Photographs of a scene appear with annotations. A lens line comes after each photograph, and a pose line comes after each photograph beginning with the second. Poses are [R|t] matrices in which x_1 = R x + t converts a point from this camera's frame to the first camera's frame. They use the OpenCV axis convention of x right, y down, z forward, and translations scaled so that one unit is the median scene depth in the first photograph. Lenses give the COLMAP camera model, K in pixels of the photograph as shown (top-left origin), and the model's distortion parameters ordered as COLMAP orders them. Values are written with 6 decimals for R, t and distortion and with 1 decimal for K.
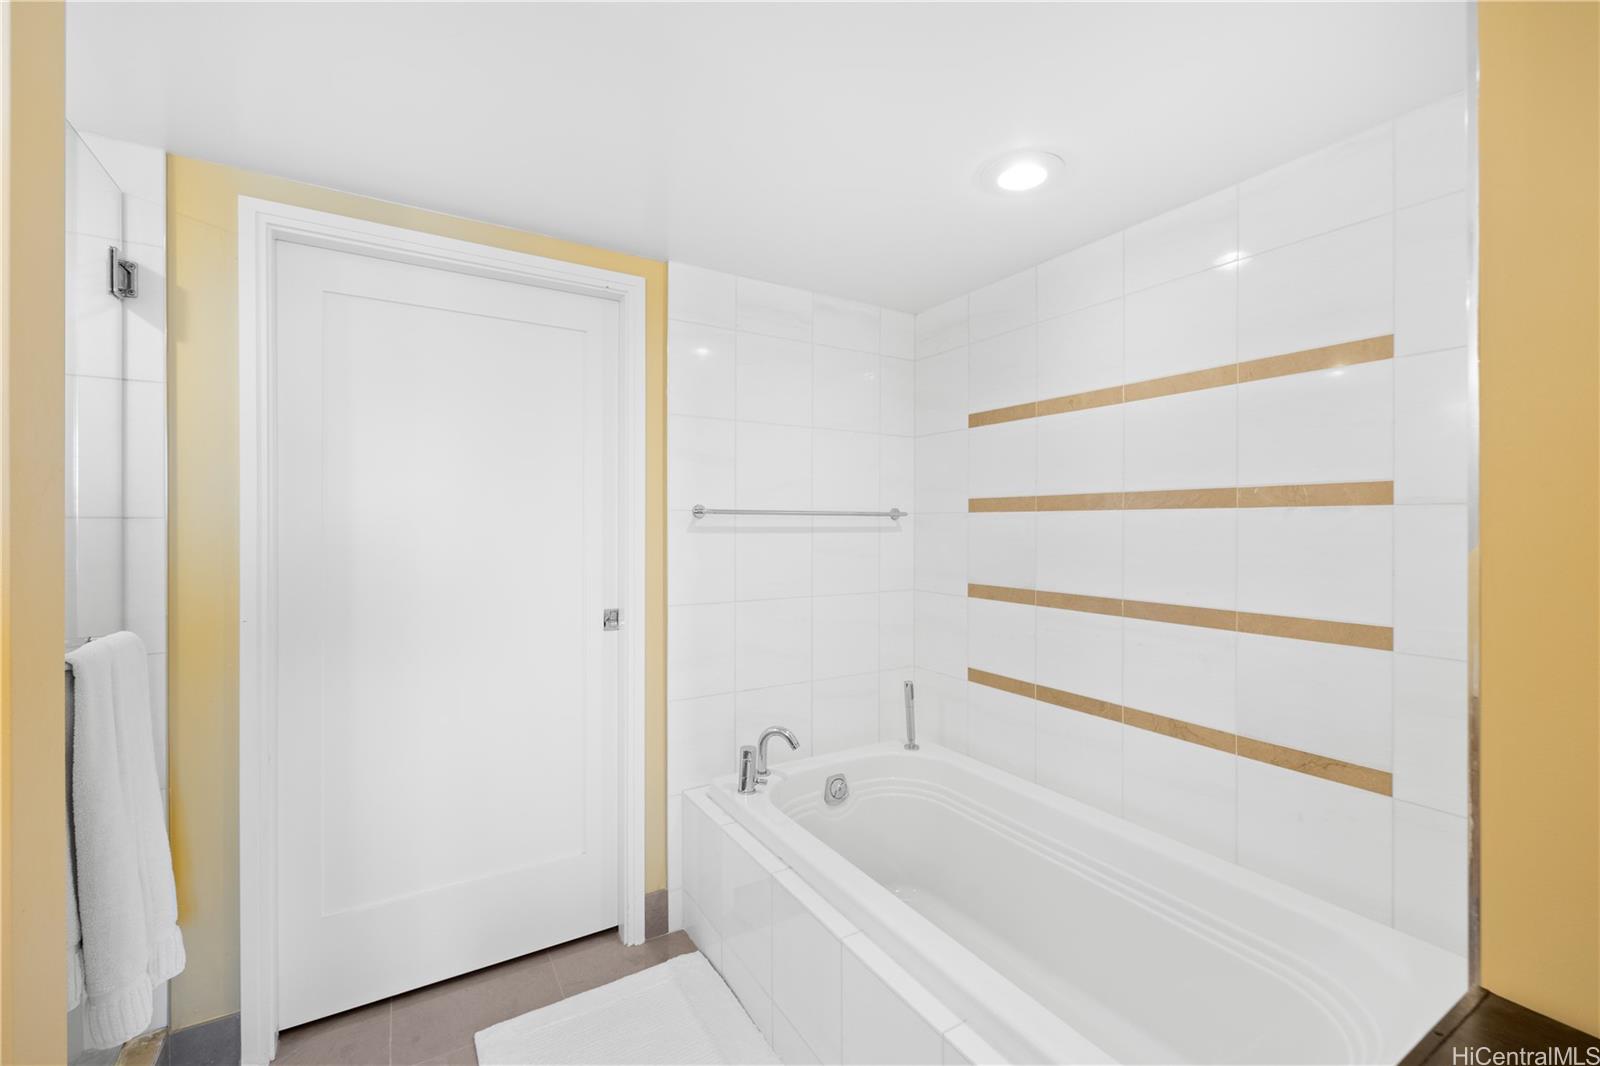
lens RADIAL K [[673.8, 0, 811.4], [0, 673.8, 530.7], [0, 0, 1]] dist [-0.000579, 0.000413]
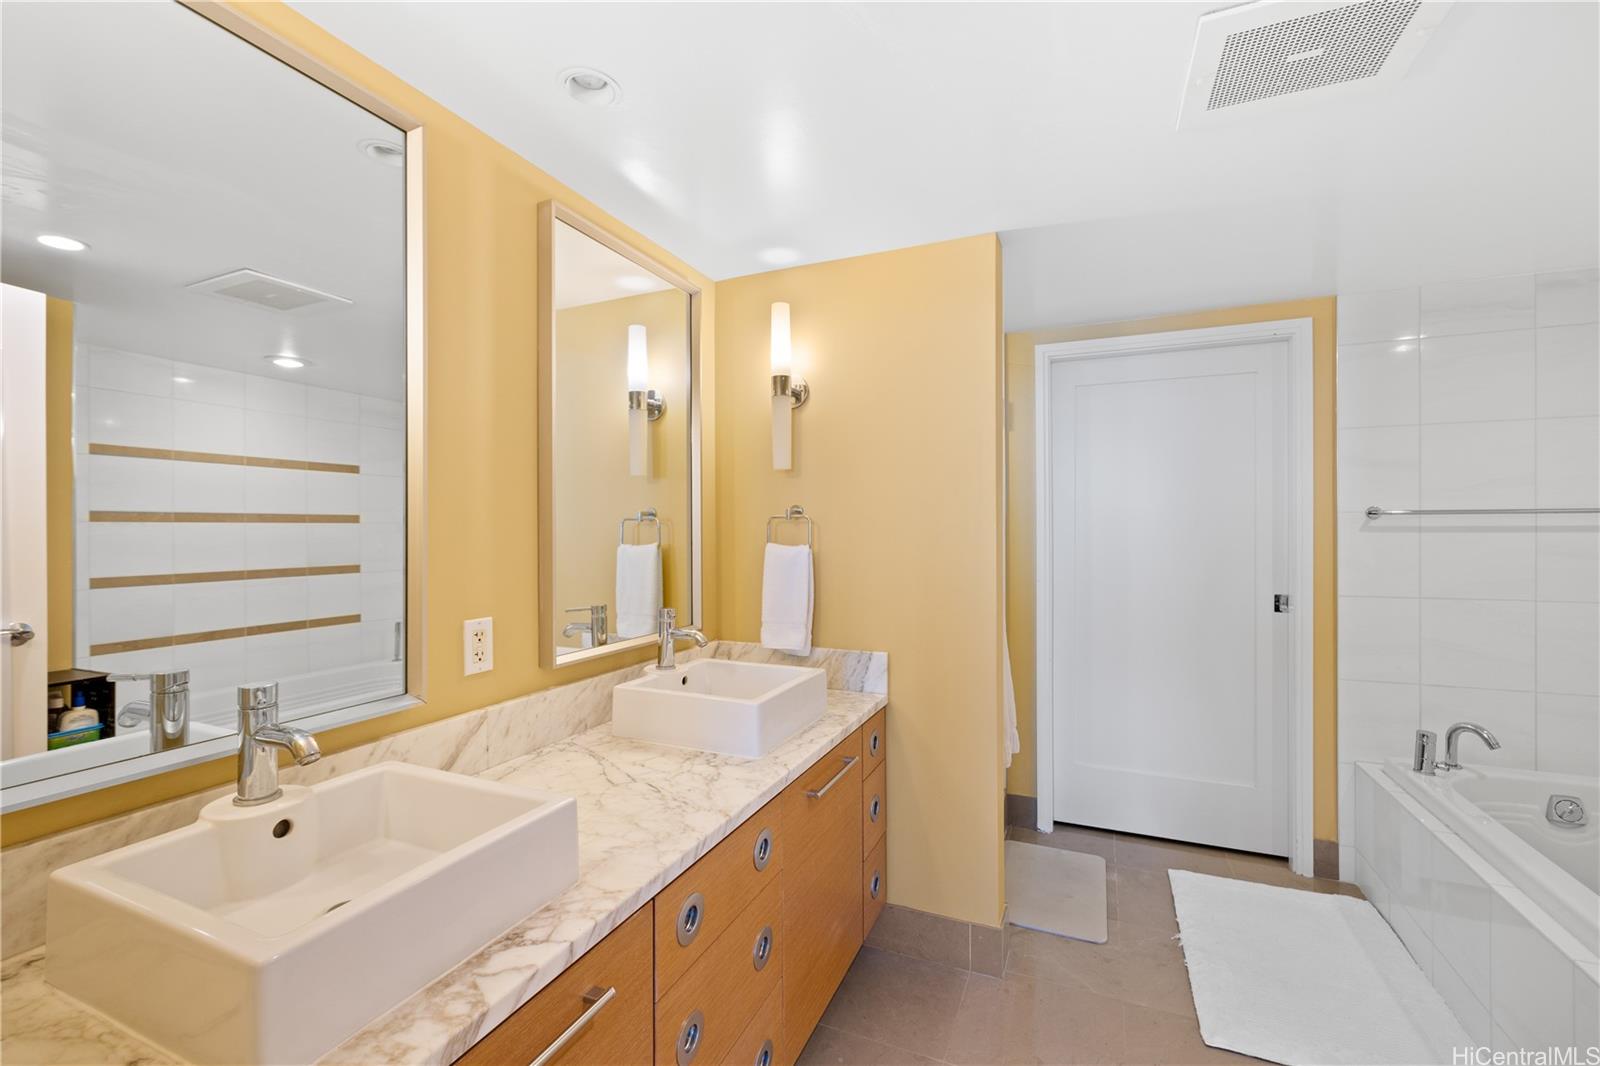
lens RADIAL K [[673.8, 0, 811.4], [0, 673.8, 530.7], [0, 0, 1]] dist [-0.000579, 0.000413]
pose [[0.578903, -0.003665, -0.815388, 0.208933], [0.000097, 0.999990, -0.004426, 0.005695], [0.815397, 0.002484, 0.578897, -0.406638]]
